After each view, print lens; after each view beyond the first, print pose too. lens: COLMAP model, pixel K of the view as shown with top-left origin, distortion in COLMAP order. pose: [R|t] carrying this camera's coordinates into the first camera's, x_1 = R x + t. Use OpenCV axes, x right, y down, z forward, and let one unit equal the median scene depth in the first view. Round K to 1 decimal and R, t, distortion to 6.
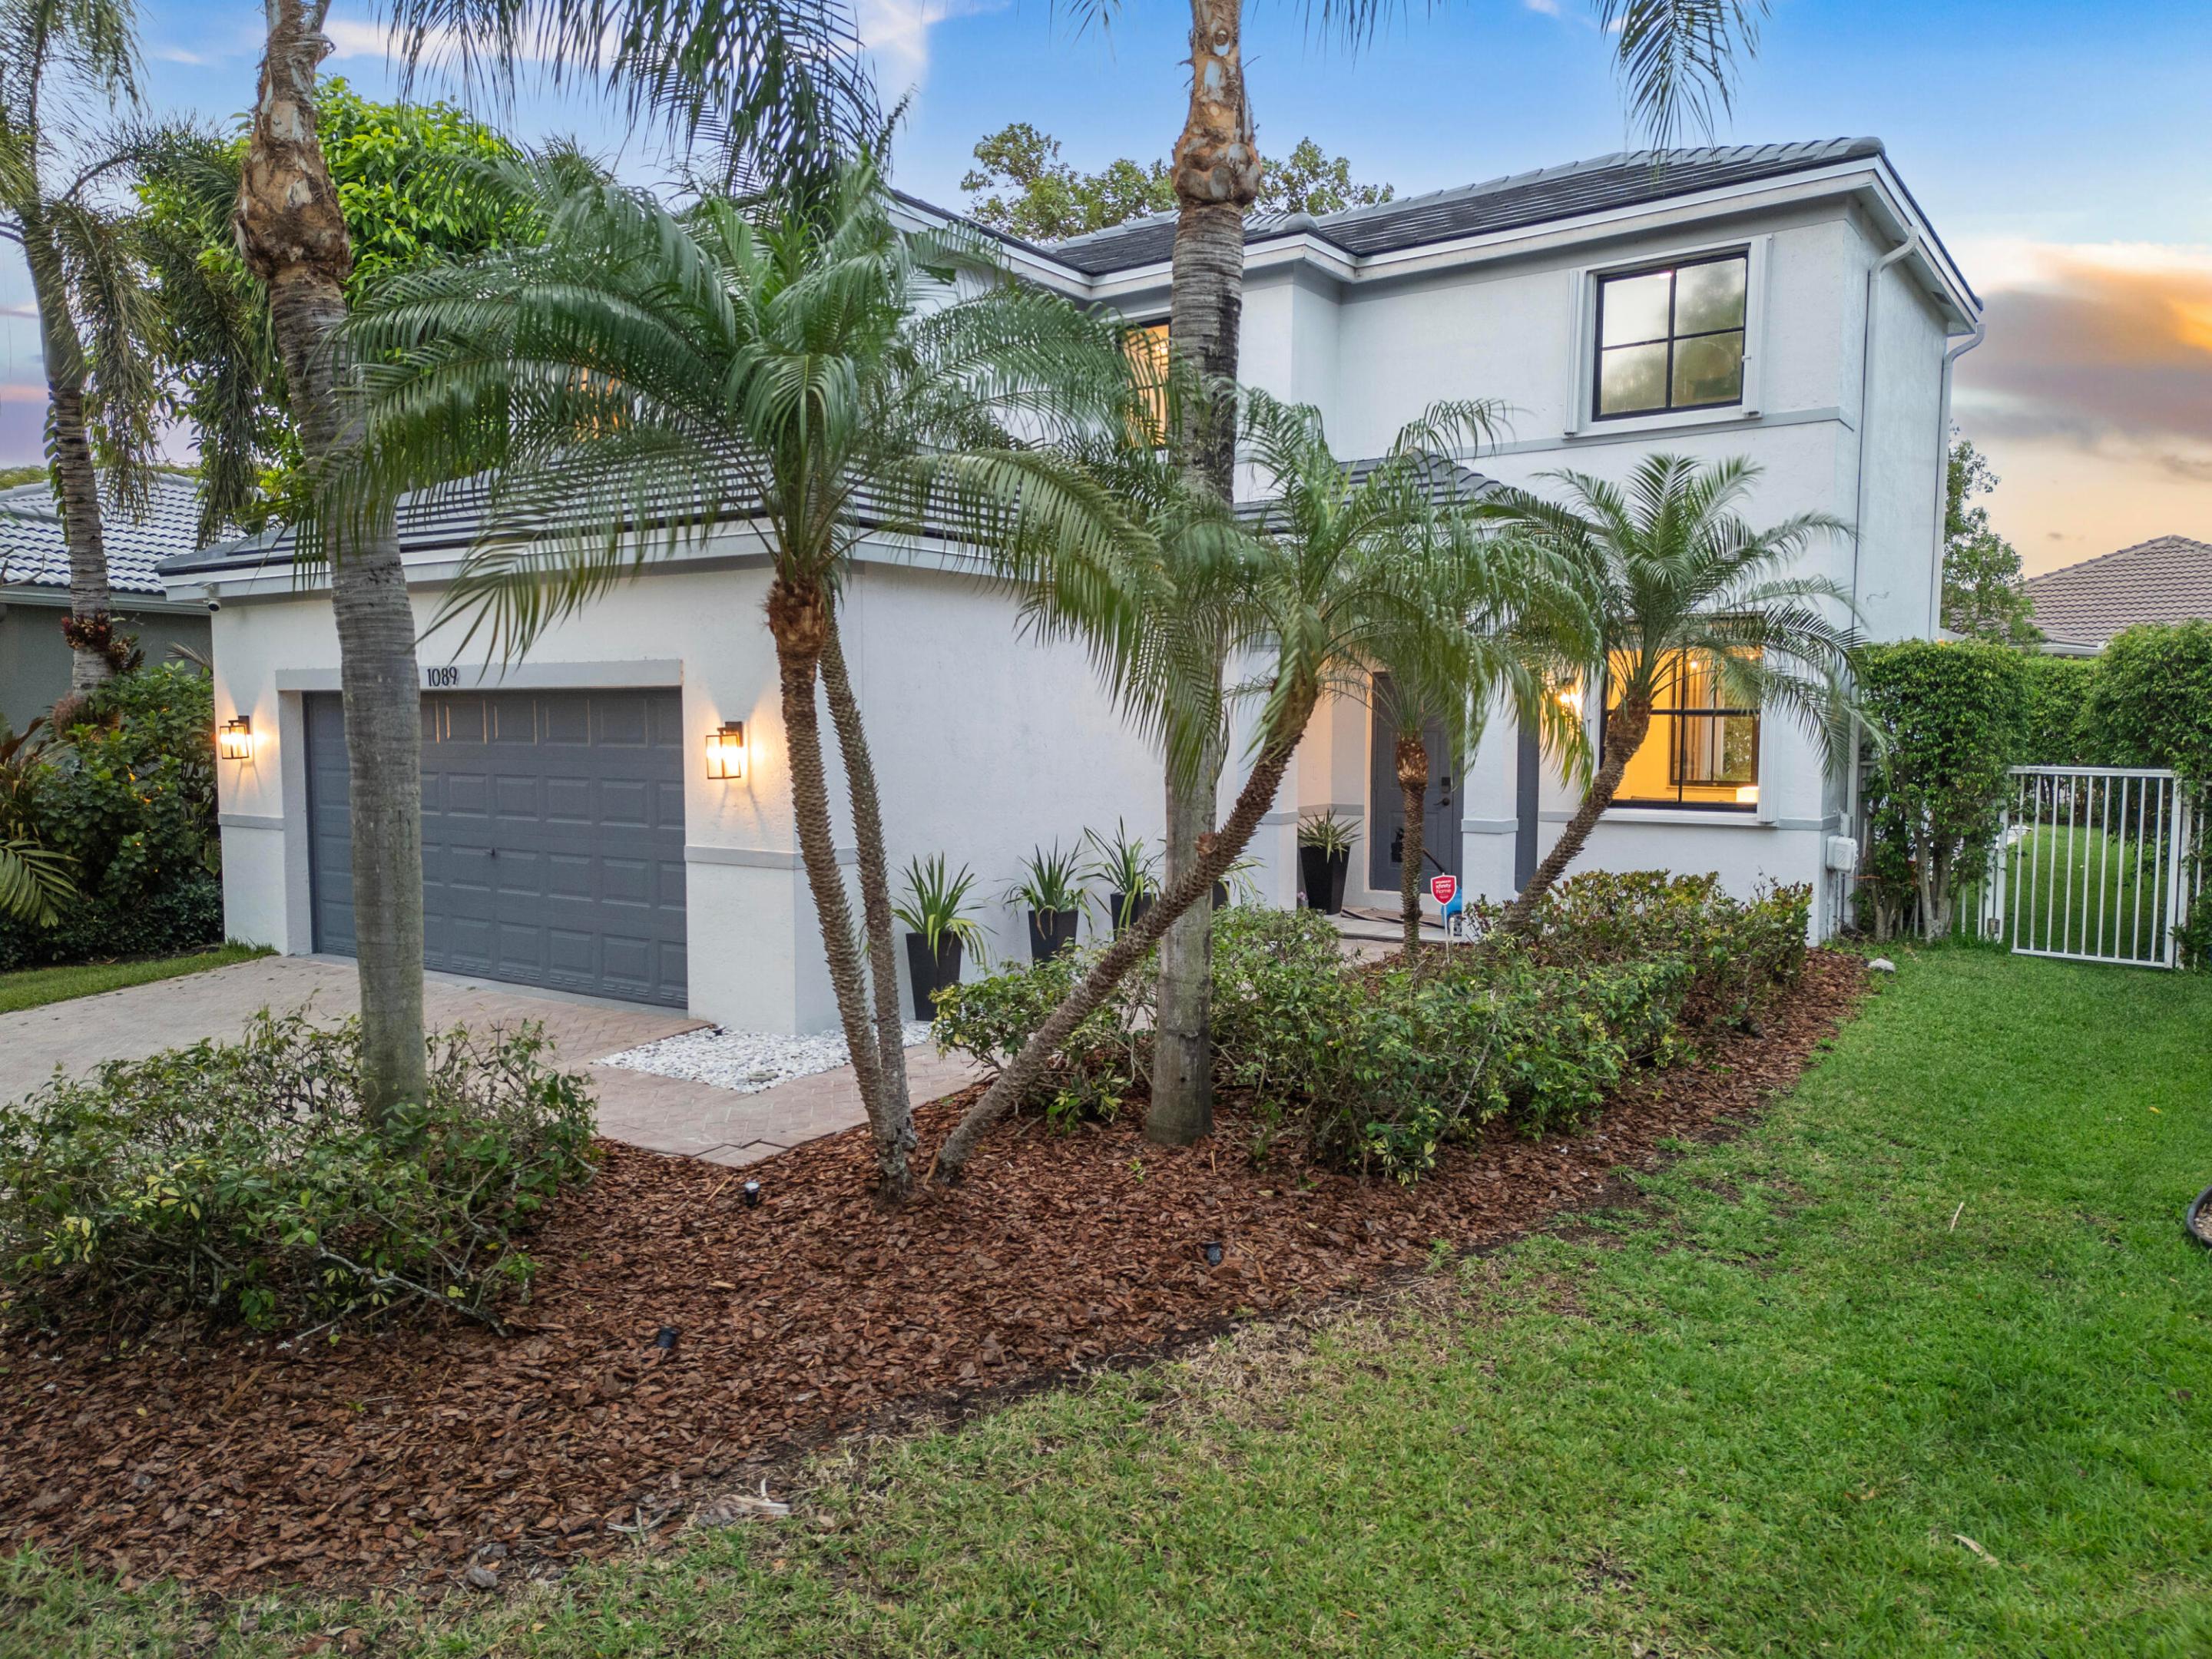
lens RADIAL K [[1581.9, 0, 1128.5], [0, 1581.9, 829.7], [0, 0, 1]] dist [0.098228, -0.112326]
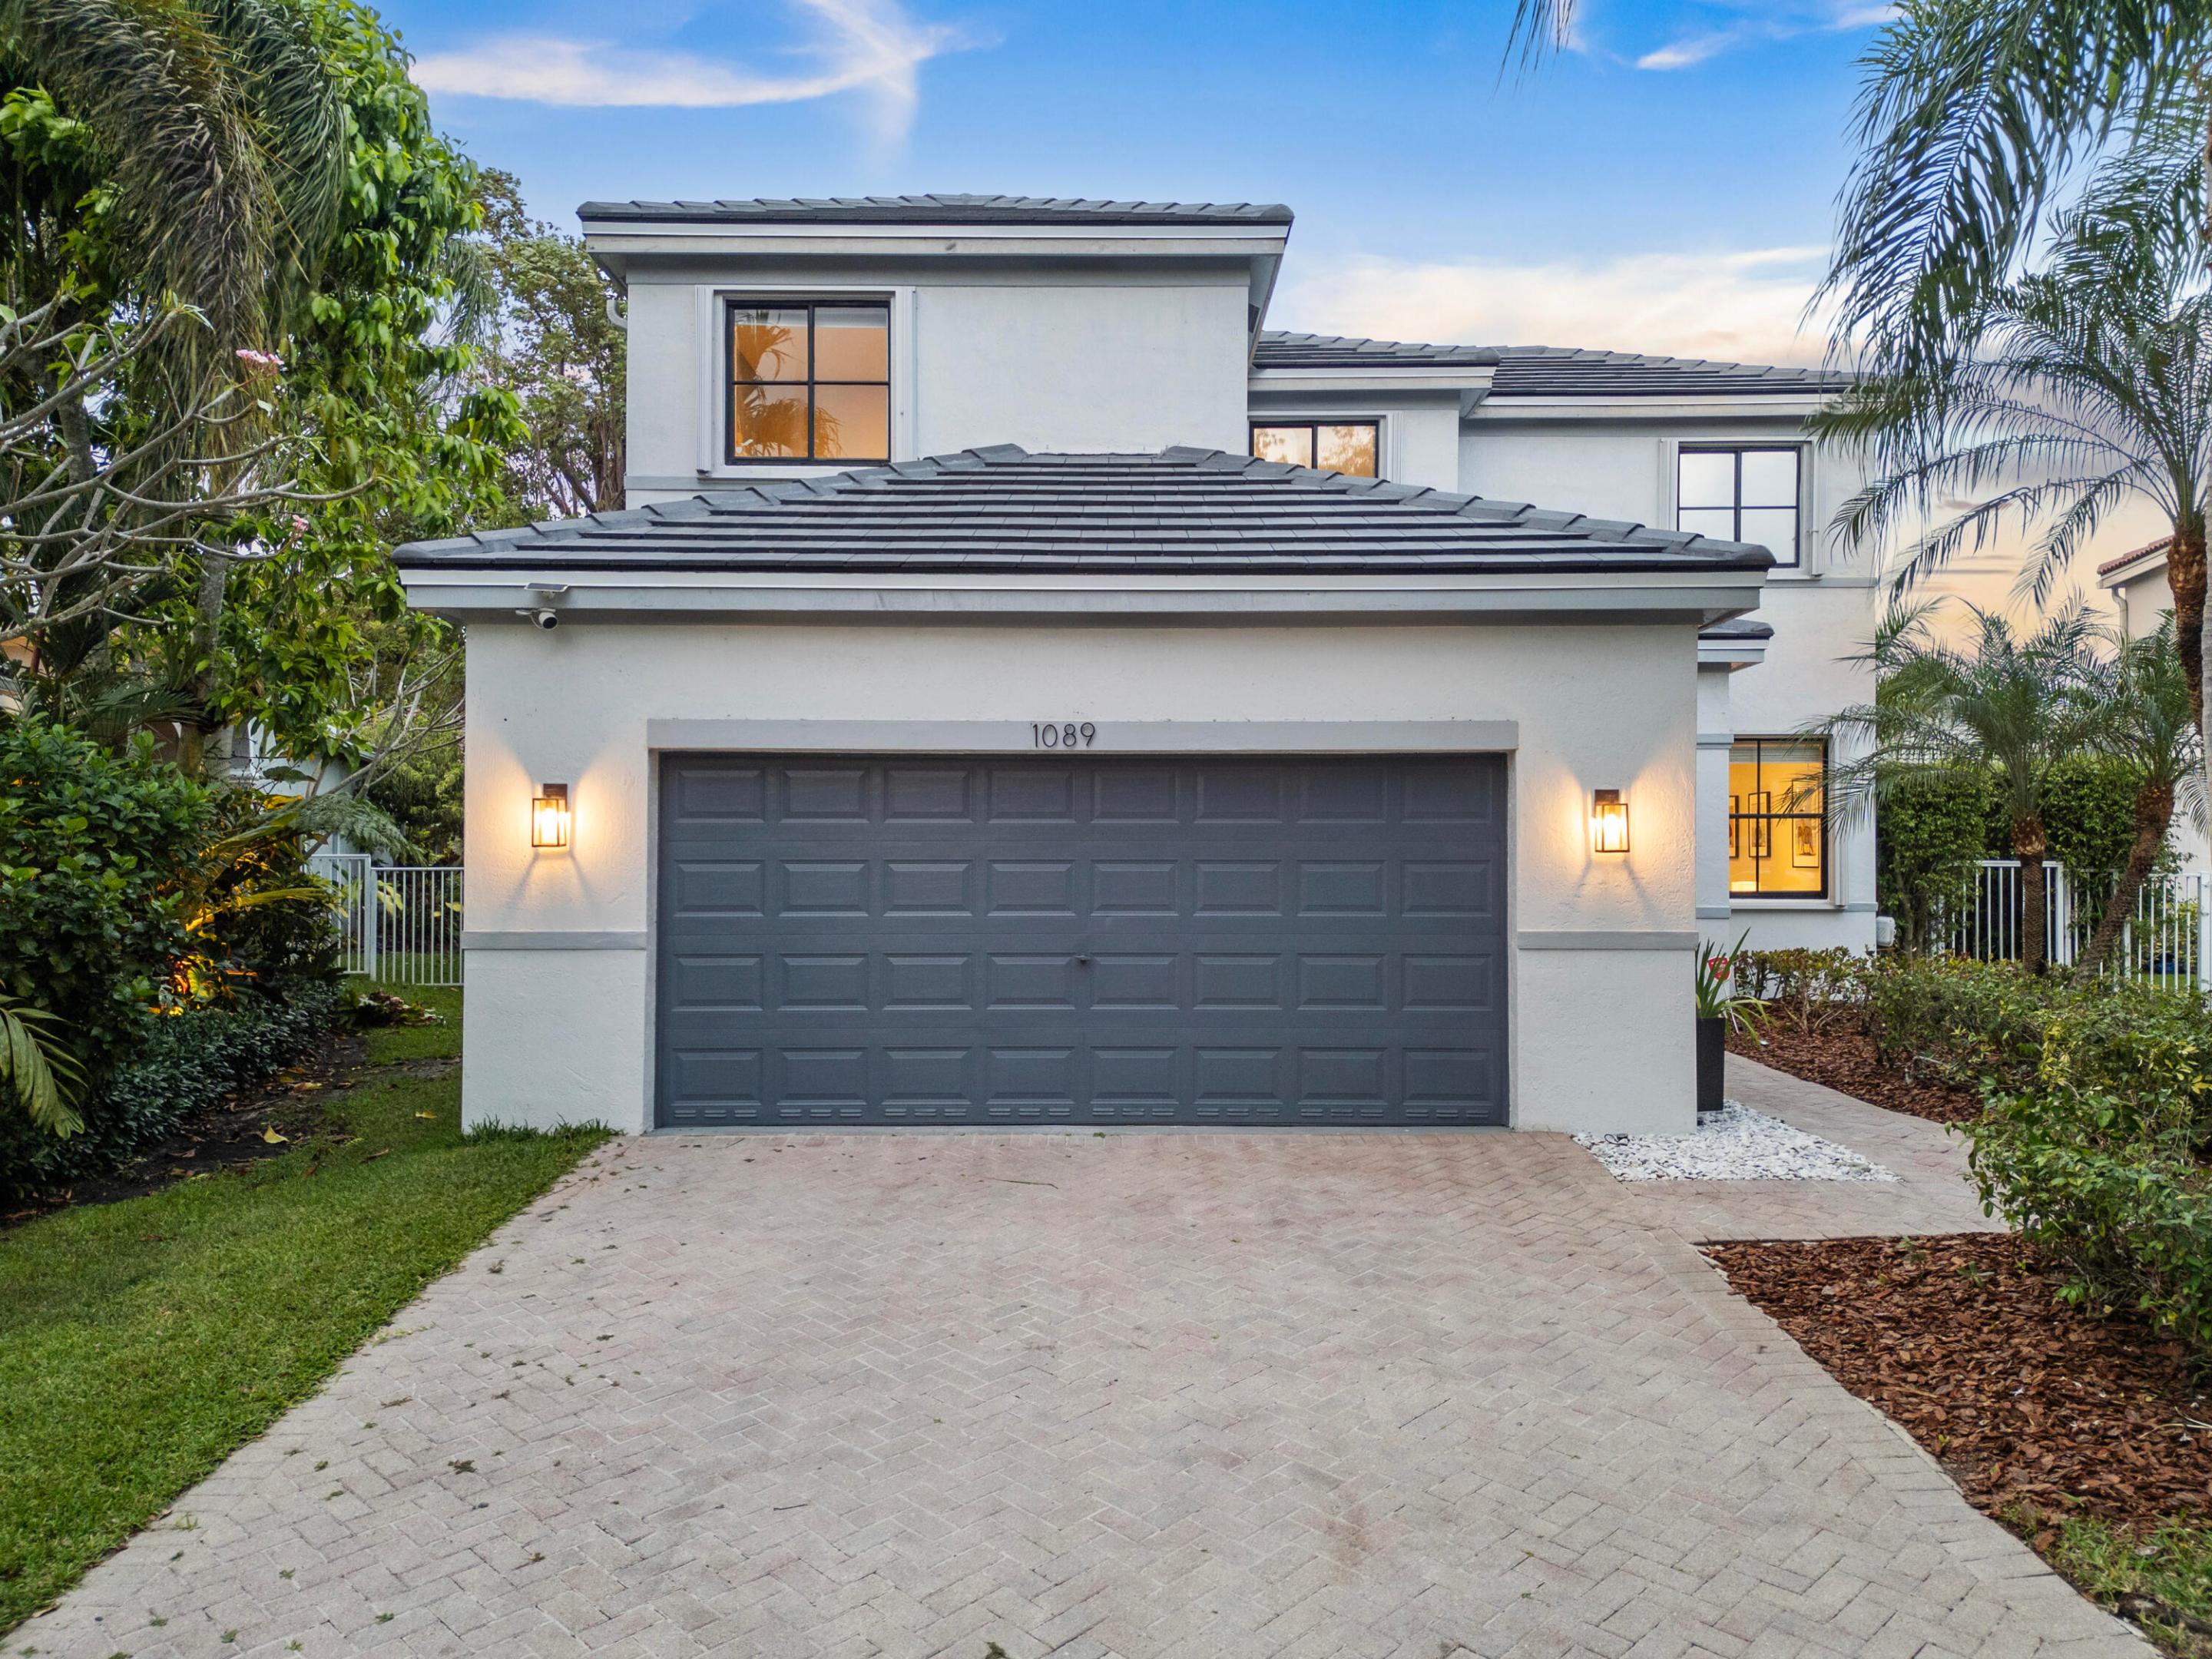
lens RADIAL K [[1581.9, 0, 1128.5], [0, 1581.9, 829.7], [0, 0, 1]] dist [0.098228, -0.112326]
pose [[0.816447, 0.012356, 0.577288, -0.784789], [0.040299, 0.996114, -0.078314, 0.011851], [-0.576013, 0.087204, 0.812776, 0.331695]]
